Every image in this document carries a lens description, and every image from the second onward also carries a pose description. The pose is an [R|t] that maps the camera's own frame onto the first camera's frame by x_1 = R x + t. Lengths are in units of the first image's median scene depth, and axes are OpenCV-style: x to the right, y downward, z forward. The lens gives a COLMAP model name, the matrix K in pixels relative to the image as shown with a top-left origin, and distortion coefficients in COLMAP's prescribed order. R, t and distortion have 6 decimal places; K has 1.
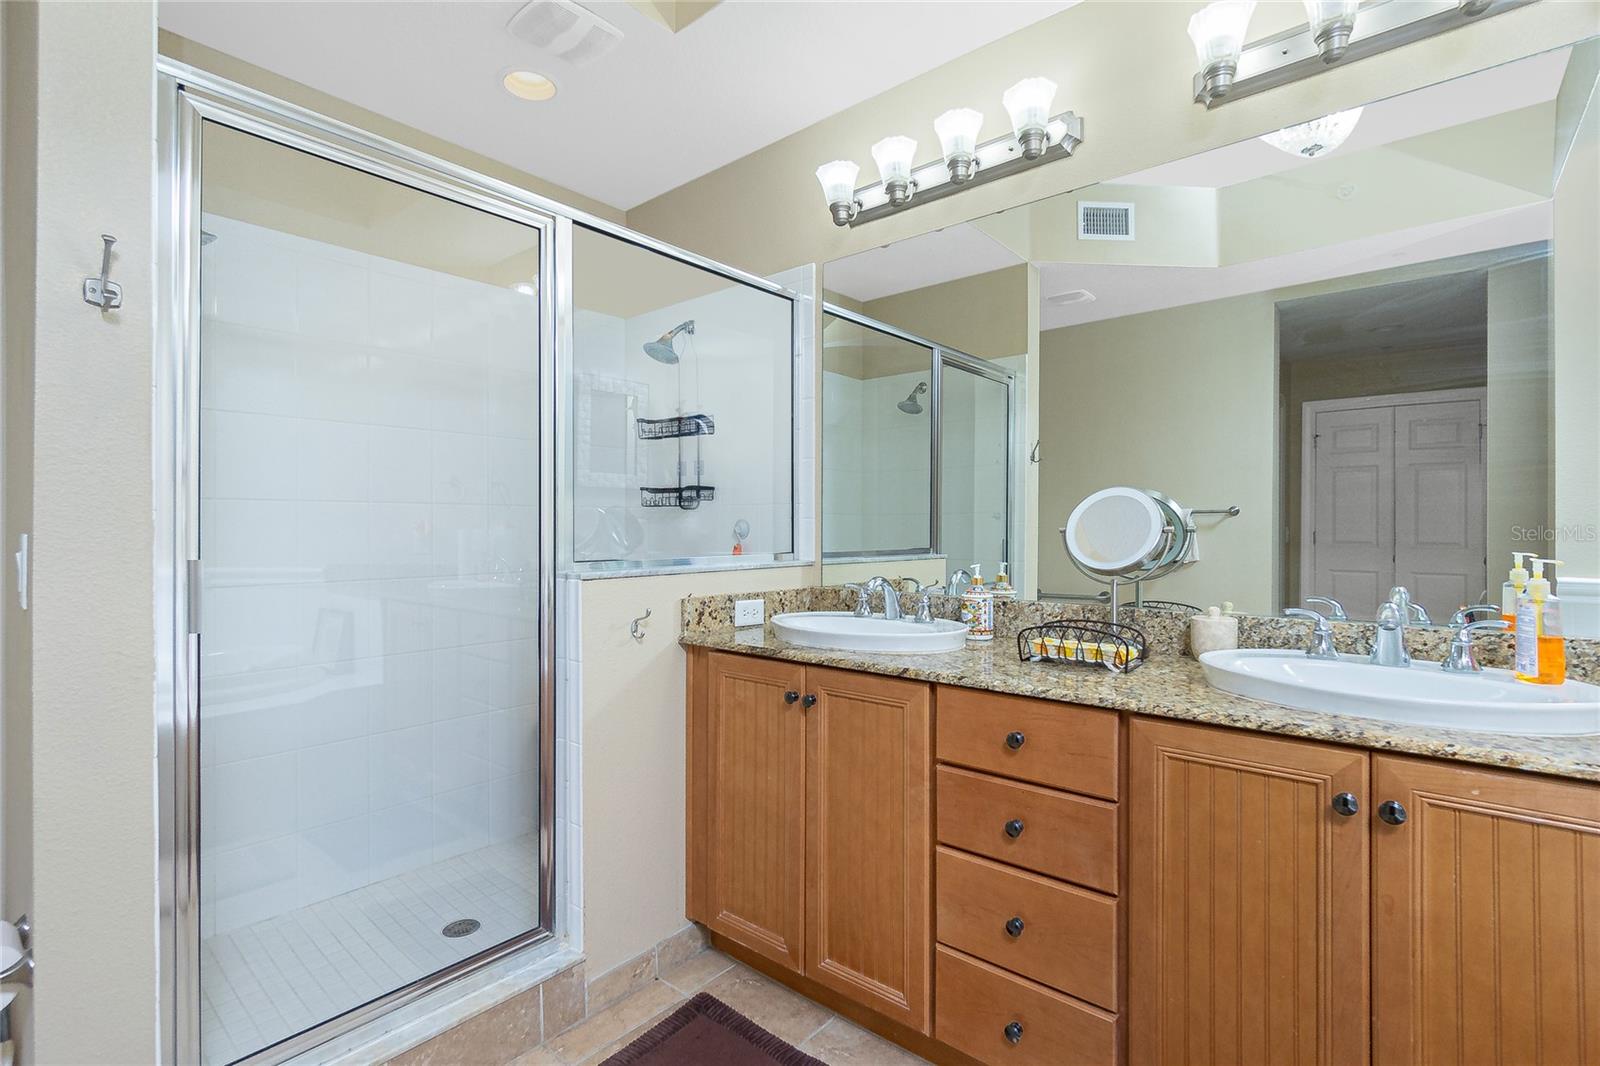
lens RADIAL K [[755.9, 0, 777.2], [0, 755.9, 520.8], [0, 0, 1]] dist [-0.003488, 0.000445]
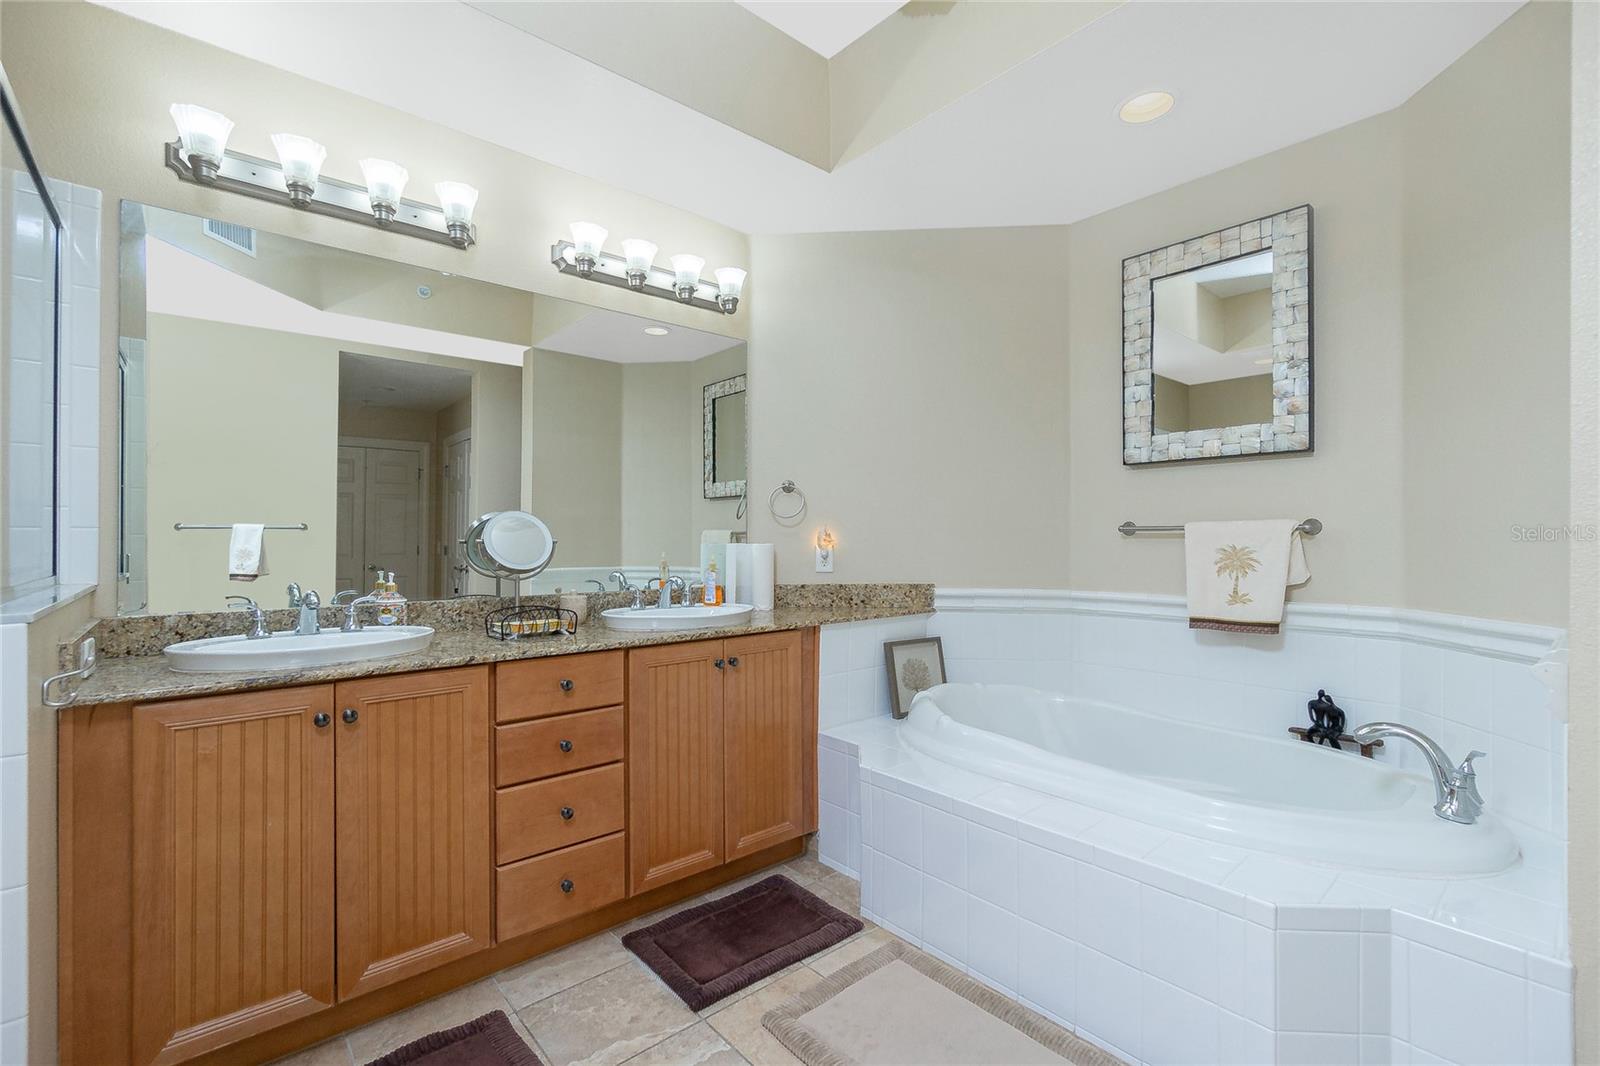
lens RADIAL K [[690.7, 0, 803.4], [0, 690.7, 539.5], [0, 0, 1]] dist [-0.000036, 0.000291]
pose [[0.135437, 0.004399, 0.990776, -0.761192], [-0.007572, 0.999966, -0.003405, 0.008154], [-0.990757, -0.007041, 0.135466, 0.298484]]
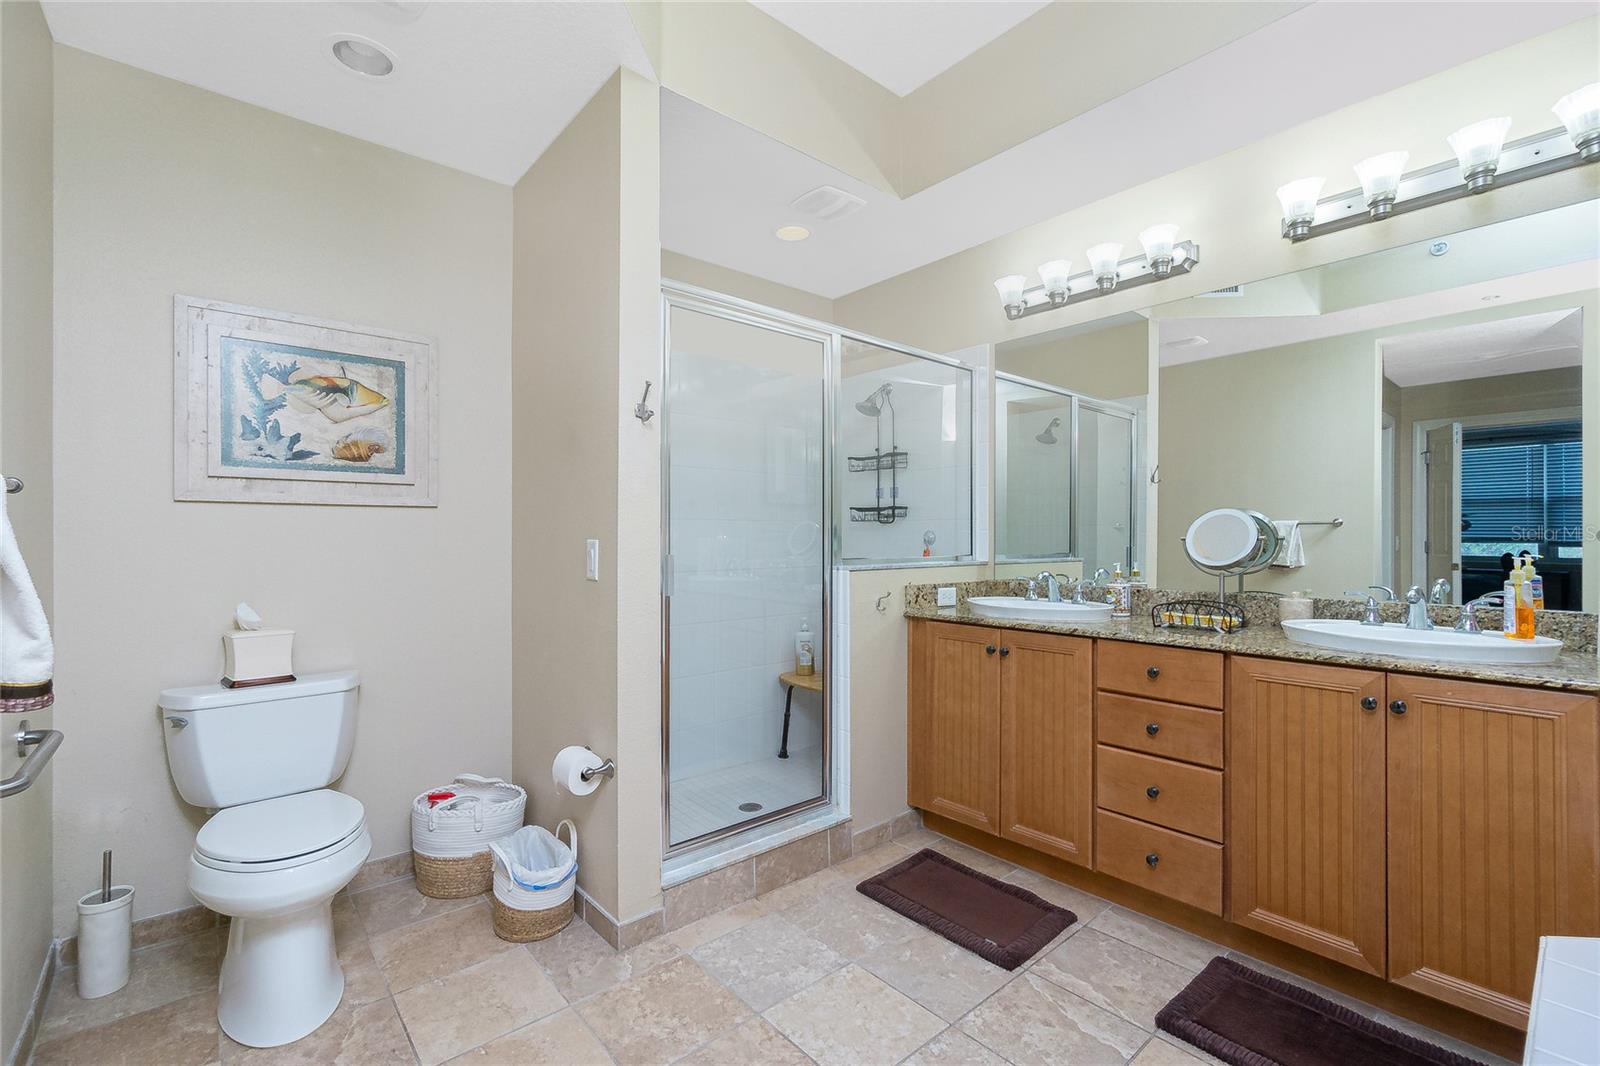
lens RADIAL K [[700.2, 0, 795.9], [0, 700.2, 531.4], [0, 0, 1]] dist [-0.000888, 0.000347]
pose [[0.990918, -0.000813, -0.134462, -0.177642], [0.000837, 1.000000, 0.000124, -0.002035], [0.134462, -0.000236, 0.990919, -0.428122]]
